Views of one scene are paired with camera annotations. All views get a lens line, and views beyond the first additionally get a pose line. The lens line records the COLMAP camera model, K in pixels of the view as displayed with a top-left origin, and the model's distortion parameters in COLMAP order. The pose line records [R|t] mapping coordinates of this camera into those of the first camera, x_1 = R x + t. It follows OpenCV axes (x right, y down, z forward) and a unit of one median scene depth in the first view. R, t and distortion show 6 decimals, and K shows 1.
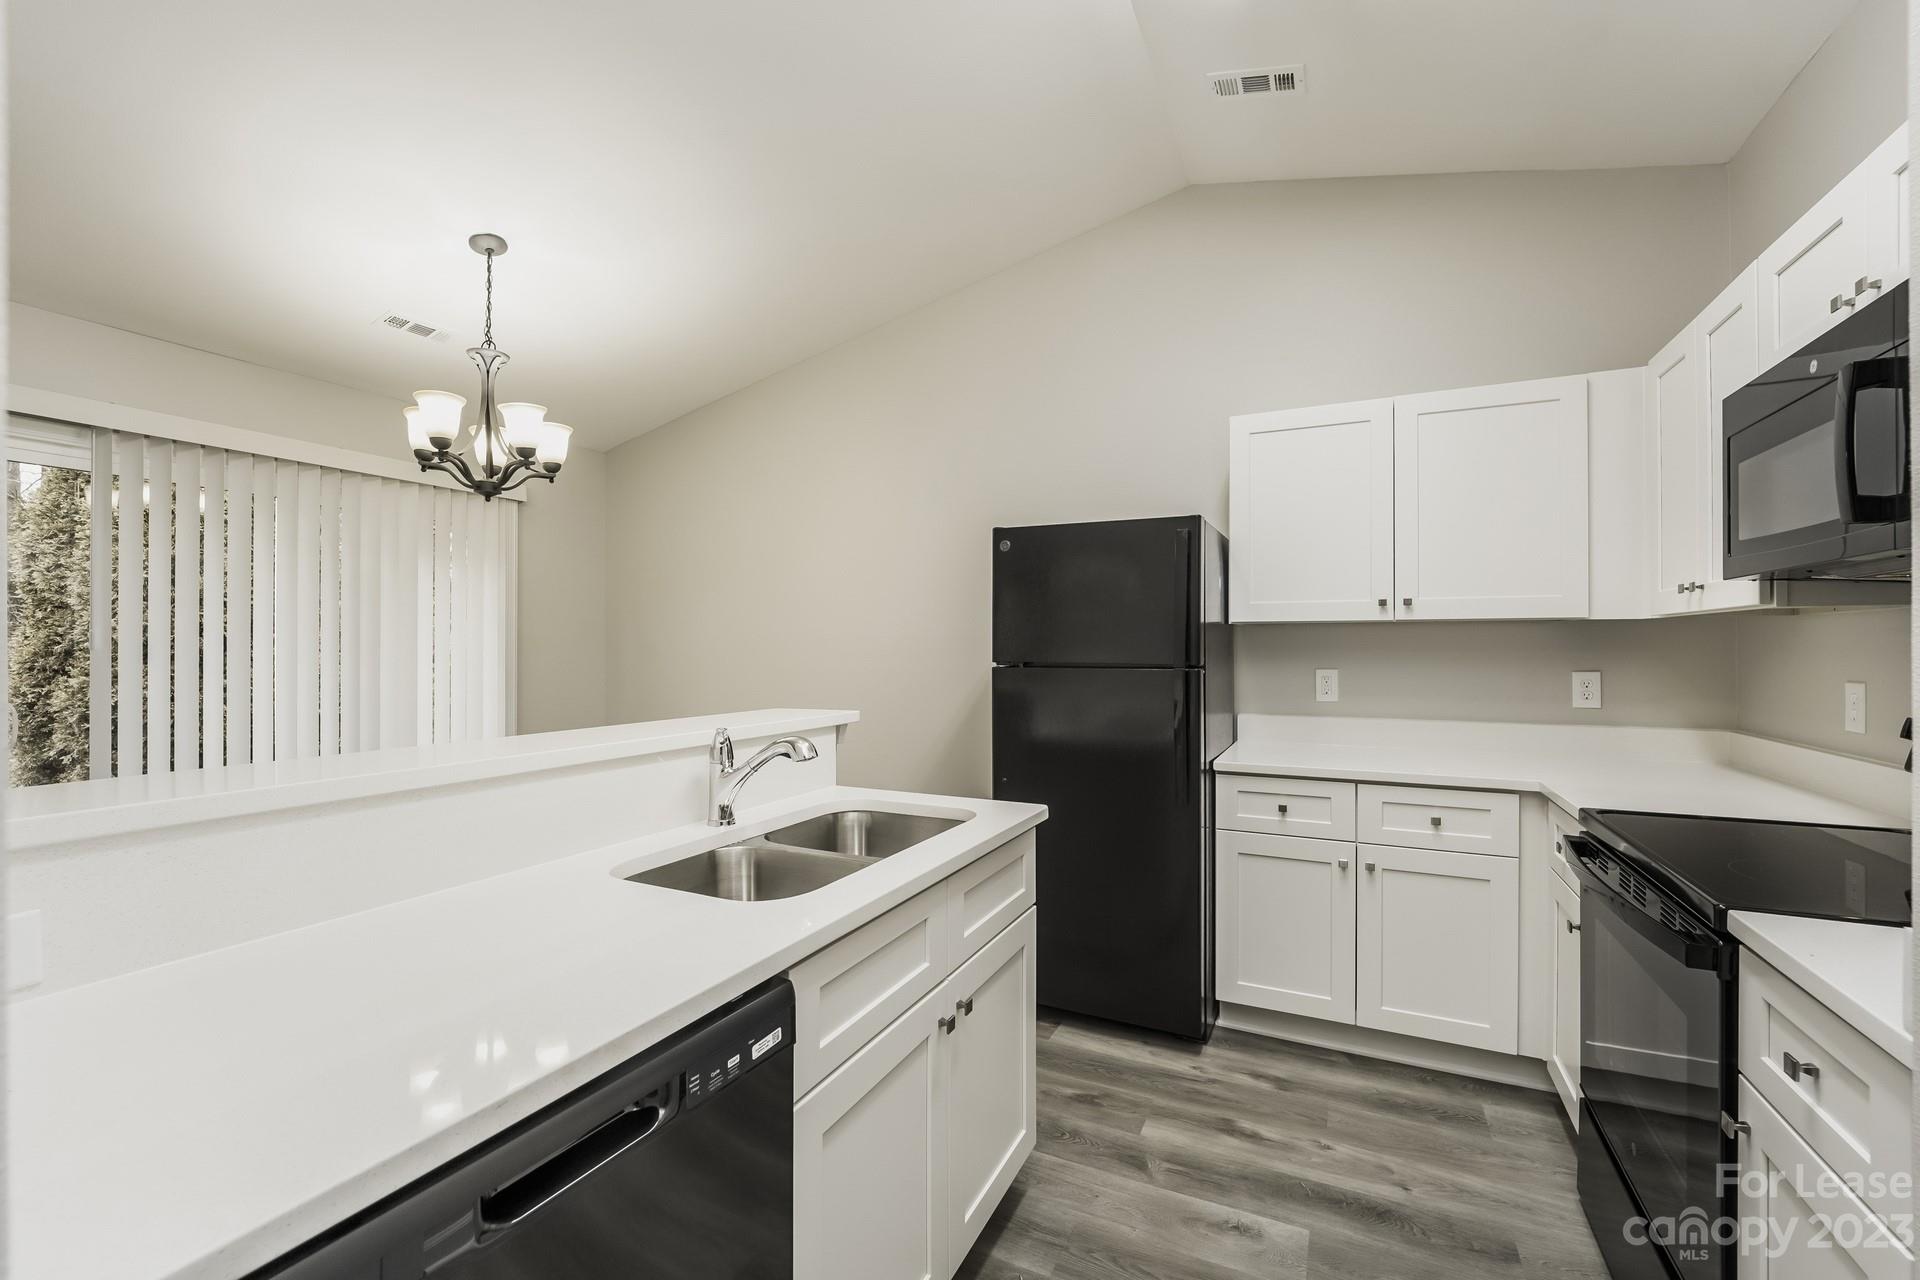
lens RADIAL K [[769.6, 0, 972.0], [0, 769.6, 649.2], [0, 0, 1]] dist [0.007984, -0.000078]
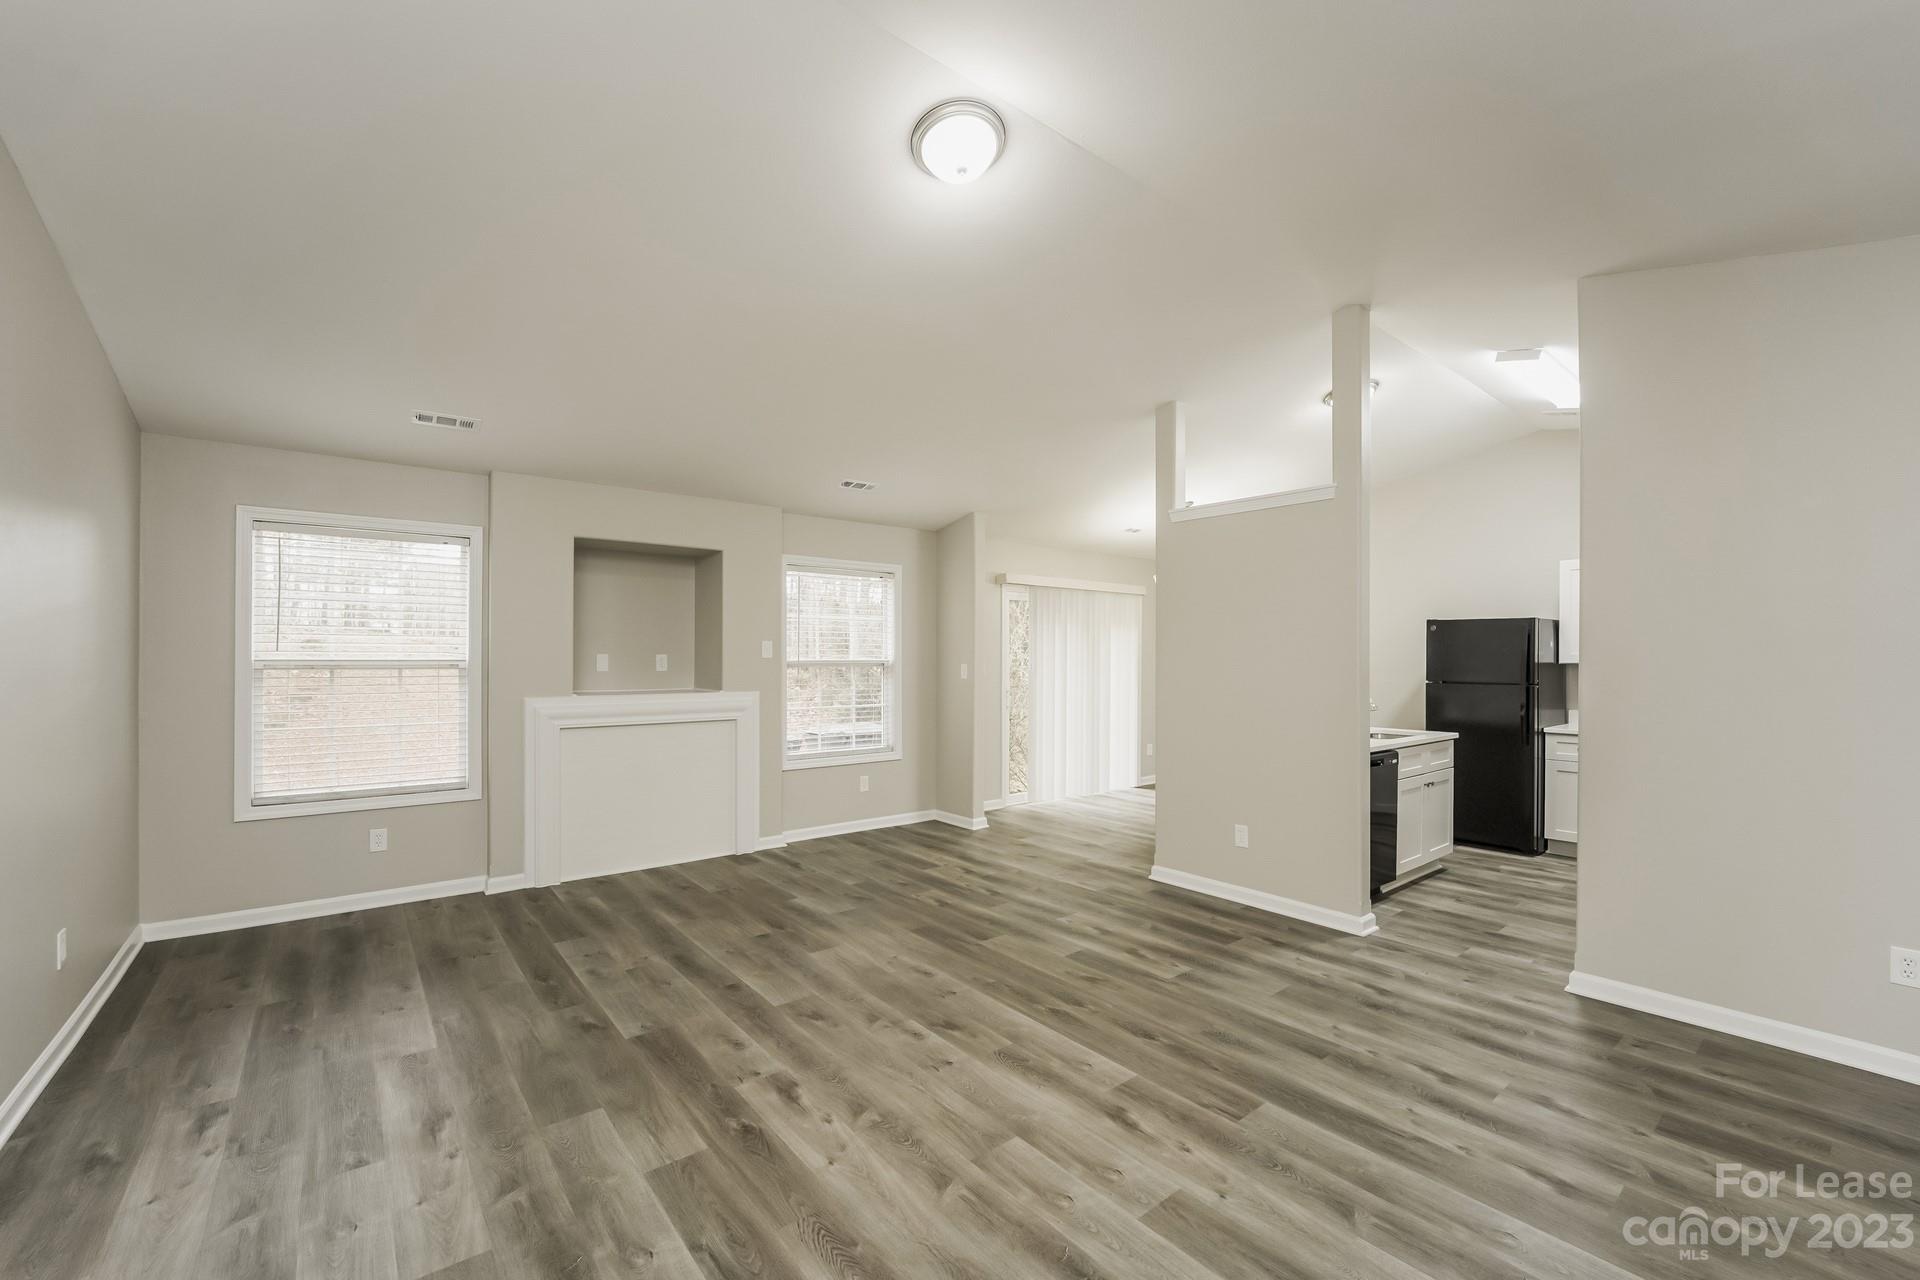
lens RADIAL K [[769.6, 0, 972.0], [0, 769.6, 649.2], [0, 0, 1]] dist [0.007984, -0.000078]
pose [[0.905662, 0.009693, -0.423889, -0.278312], [-0.009067, 0.999953, 0.003494, -0.088530], [0.423902, 0.000679, 0.905708, -2.024770]]
